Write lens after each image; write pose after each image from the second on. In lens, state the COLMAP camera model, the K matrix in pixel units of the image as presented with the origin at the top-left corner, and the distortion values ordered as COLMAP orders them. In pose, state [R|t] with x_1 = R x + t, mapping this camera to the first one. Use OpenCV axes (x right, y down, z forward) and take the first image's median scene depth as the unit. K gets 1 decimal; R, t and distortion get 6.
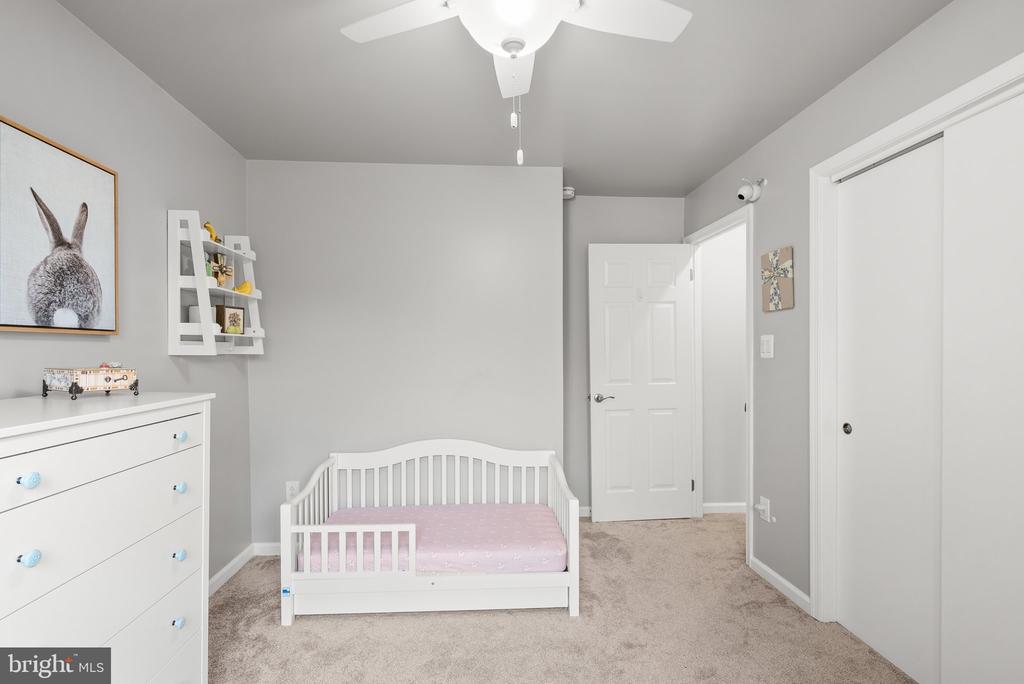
lens RADIAL K [[470.4, 0, 511.1], [0, 470.4, 344.8], [0, 0, 1]] dist [-0.002947, 0.002217]
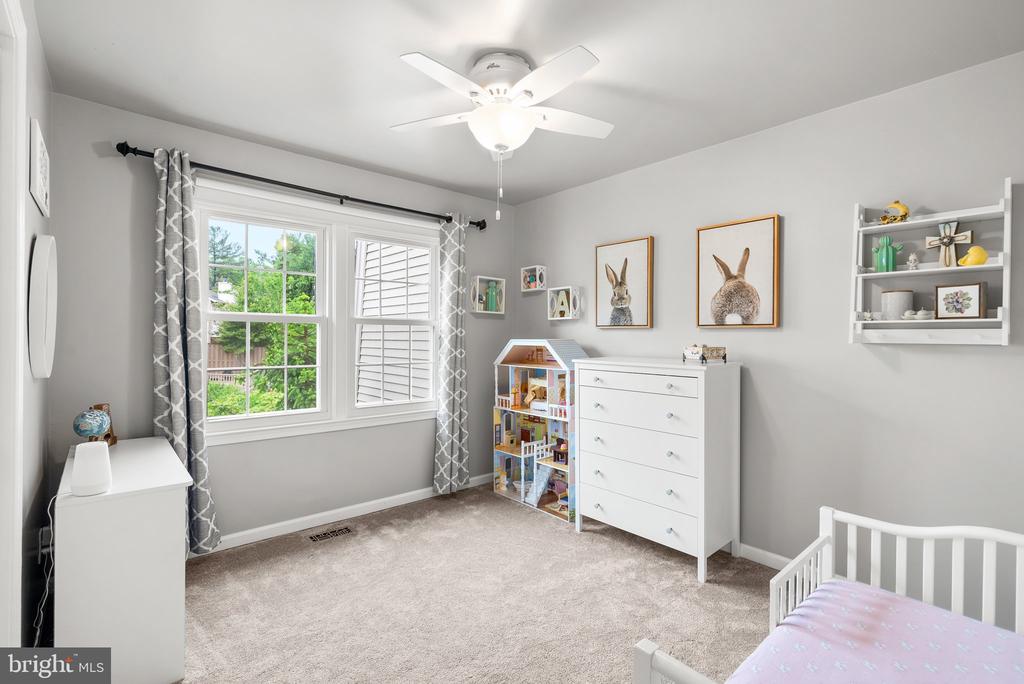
lens RADIAL K [[470.4, 0, 511.5], [0, 470.4, 339.8], [0, 0, 1]] dist [-0.002947, 0.002217]
pose [[-0.789398, 0.006042, -0.613852, 0.783766], [0.003041, 0.999978, 0.005932, 0.008044], [0.613874, 0.002816, -0.789399, 1.856400]]
